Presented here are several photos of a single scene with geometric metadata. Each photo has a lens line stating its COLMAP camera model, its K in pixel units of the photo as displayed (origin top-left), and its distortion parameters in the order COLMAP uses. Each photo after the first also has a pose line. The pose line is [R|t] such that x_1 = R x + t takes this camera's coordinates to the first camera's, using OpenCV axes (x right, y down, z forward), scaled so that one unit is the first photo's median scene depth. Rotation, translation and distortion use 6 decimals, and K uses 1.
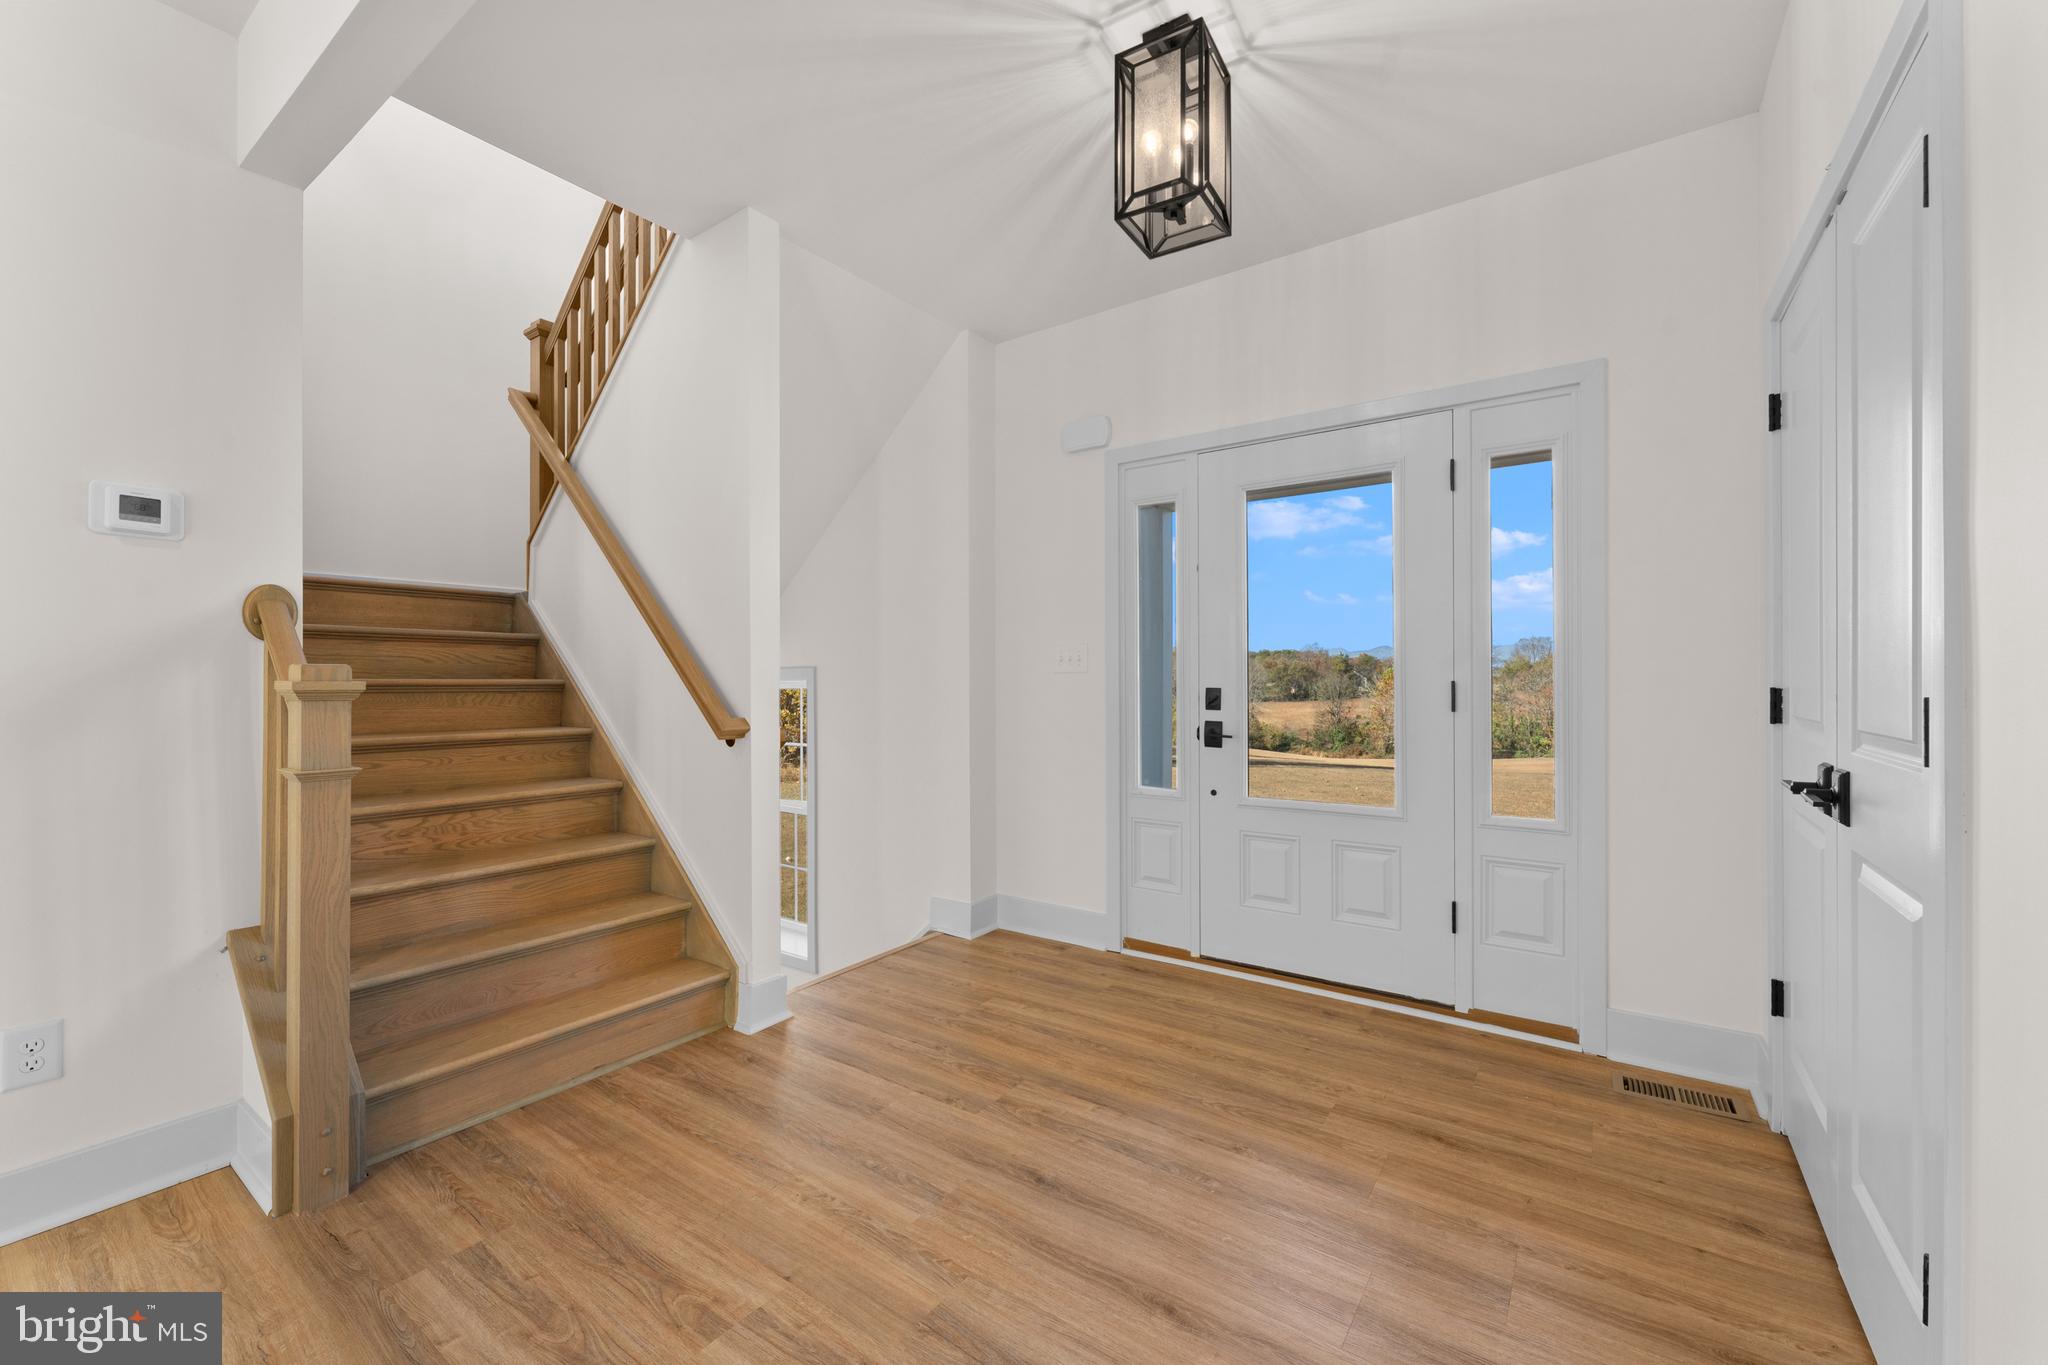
lens RADIAL K [[816.3, 0, 1020.2], [0, 816.3, 686.0], [0, 0, 1]] dist [-0.000441, 0.000024]
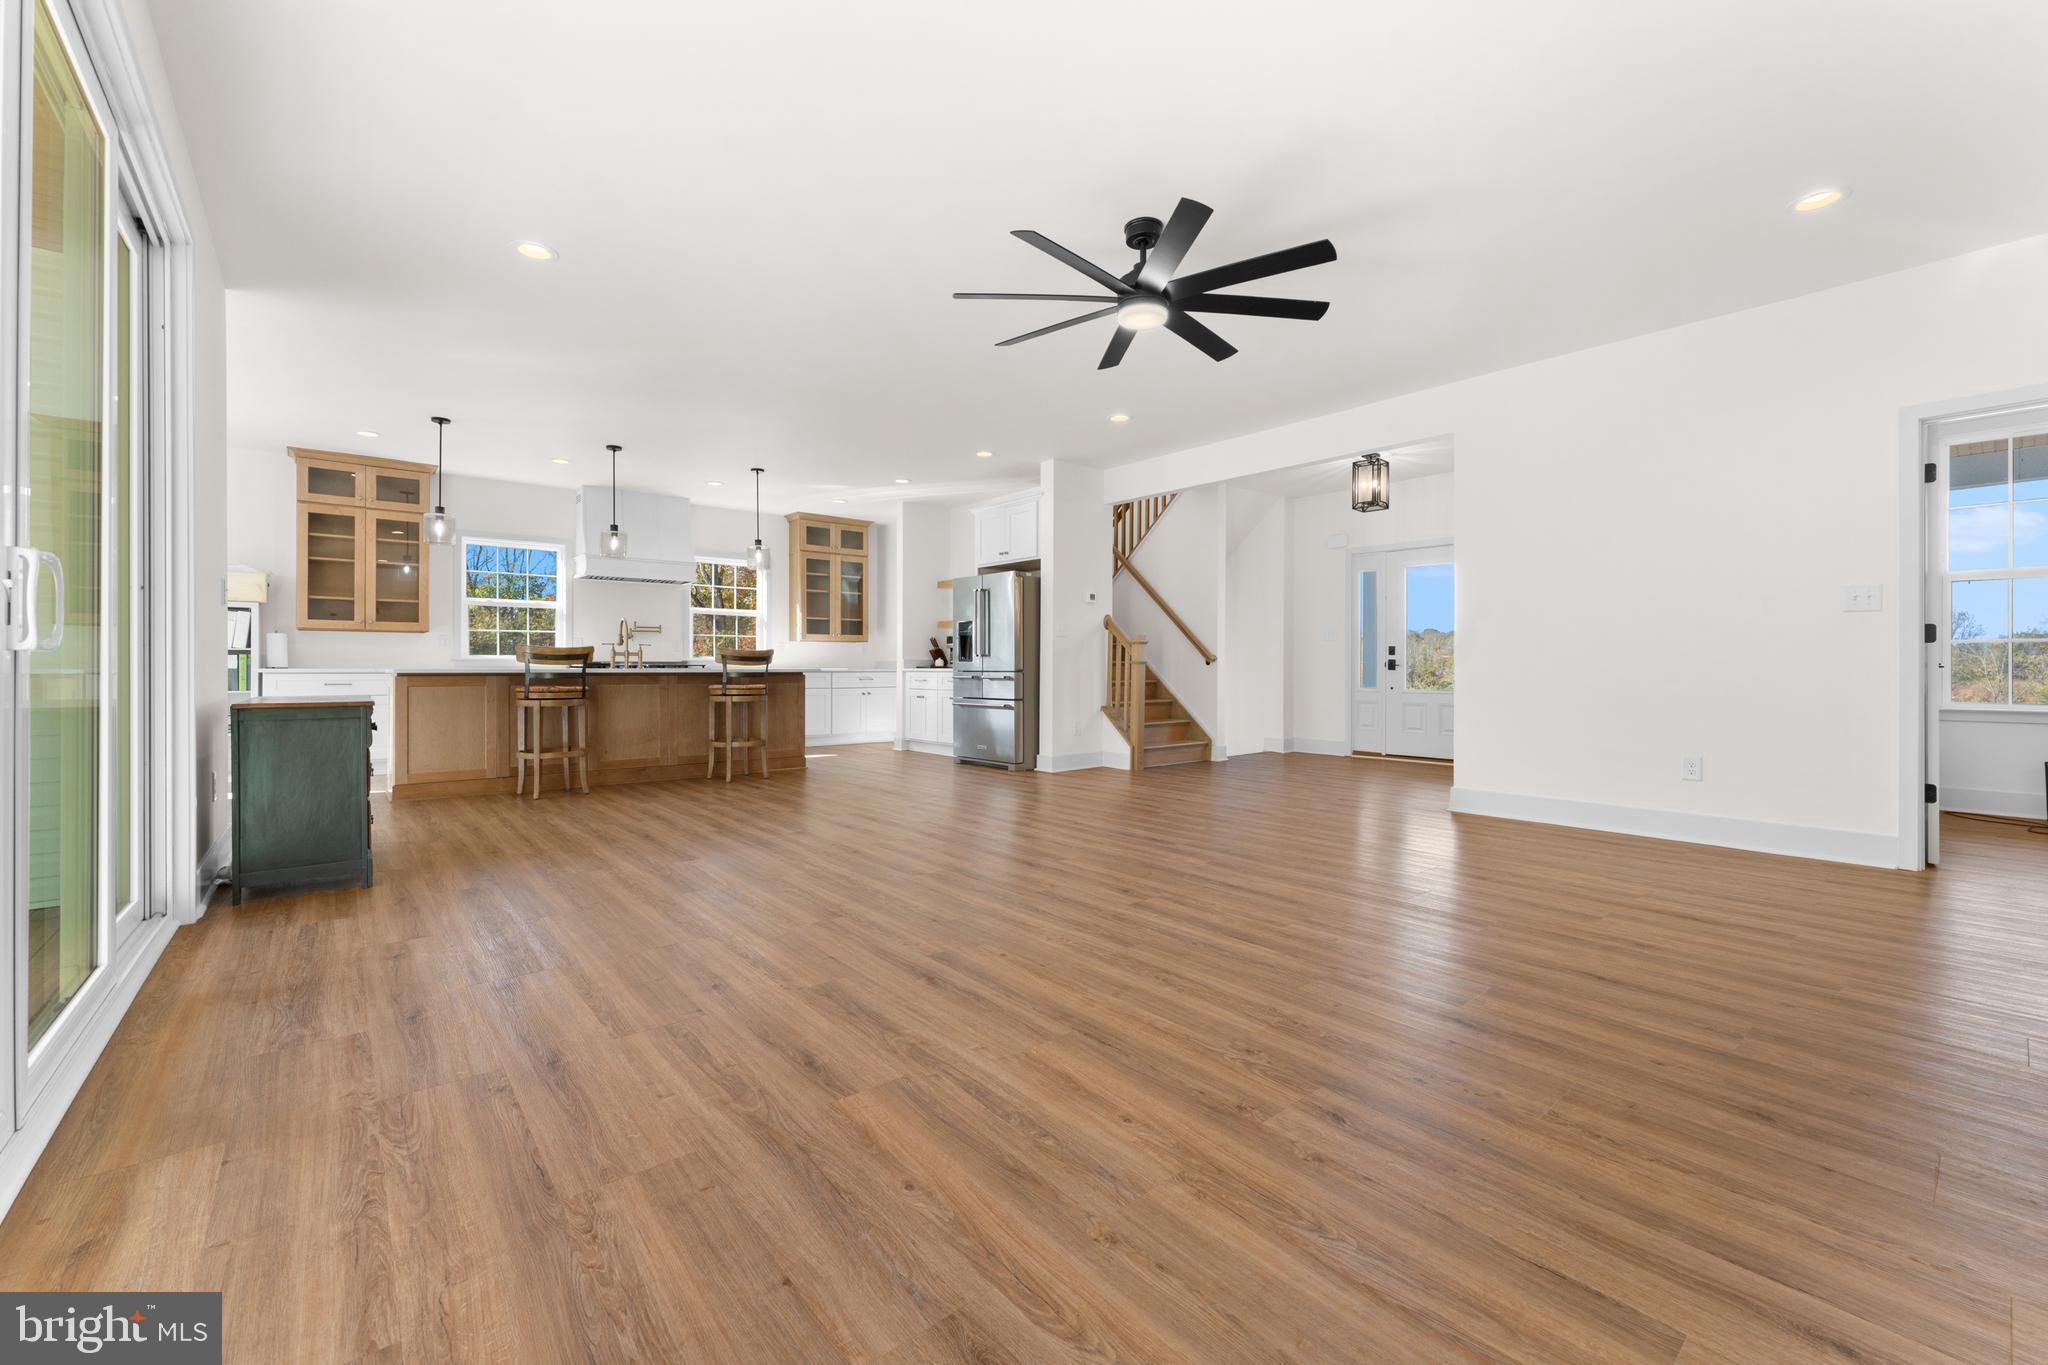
lens RADIAL K [[816.3, 0, 1009.7], [0, 816.3, 675.4], [0, 0, 1]] dist [-0.000441, 0.000024]
pose [[0.963885, 0.009046, -0.266165, -0.292761], [-0.008929, 0.999959, 0.001649, 0.126967], [0.266169, 0.000787, 0.963926, -2.229463]]
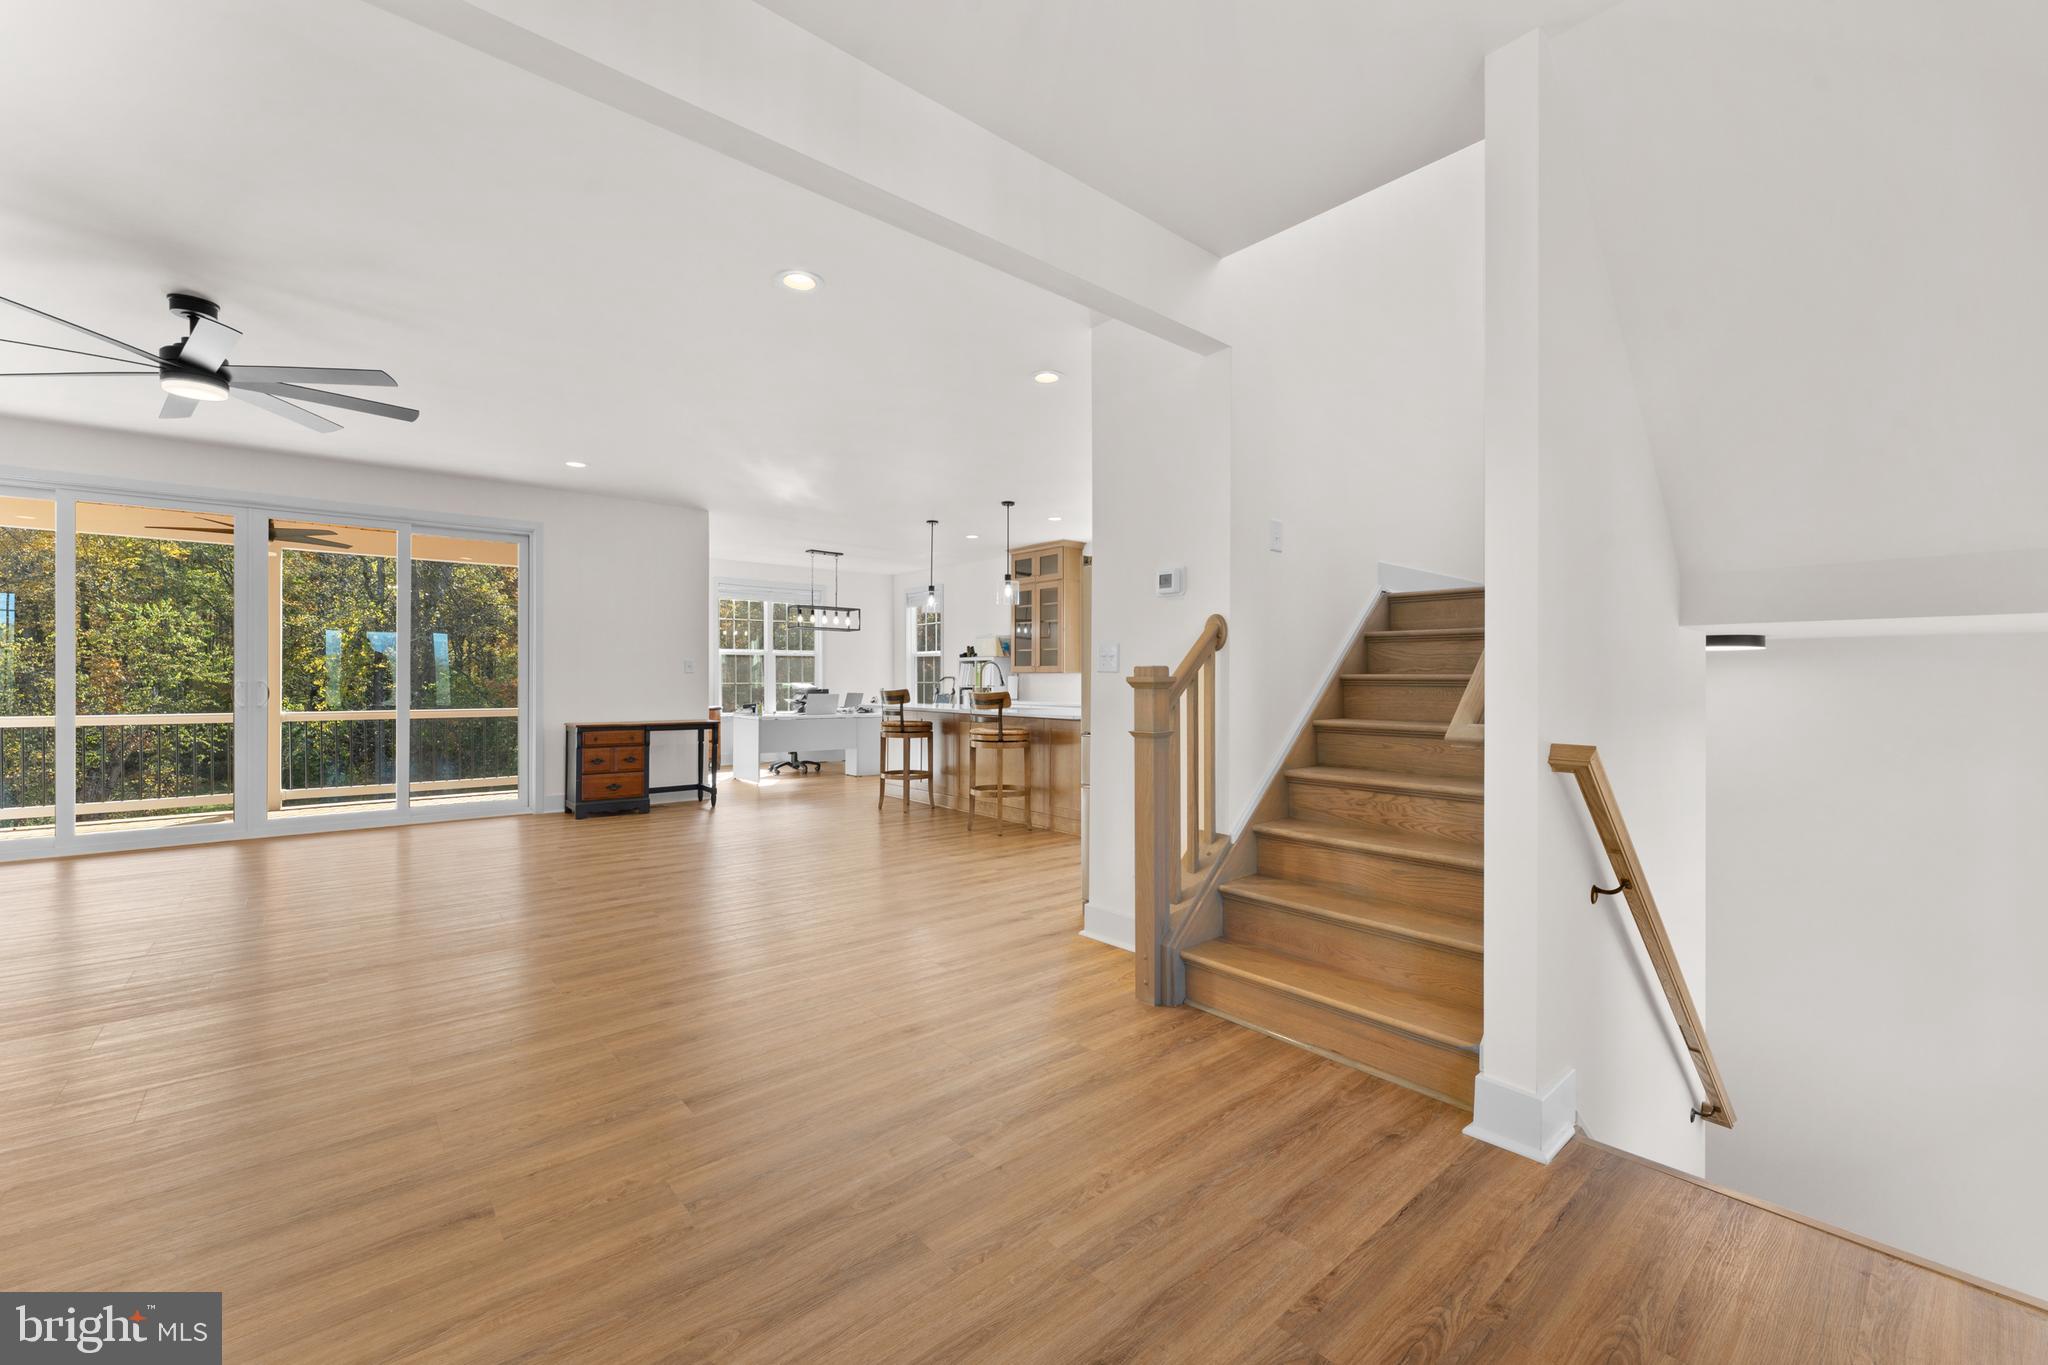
lens RADIAL K [[816.3, 0, 1014.6], [0, 816.3, 679.3], [0, 0, 1]] dist [-0.000441, 0.000024]
pose [[-0.238221, 0.004208, -0.971202, 0.559259], [-0.005032, 0.999972, 0.005567, -0.006069], [0.971198, 0.006214, -0.238193, 0.822559]]
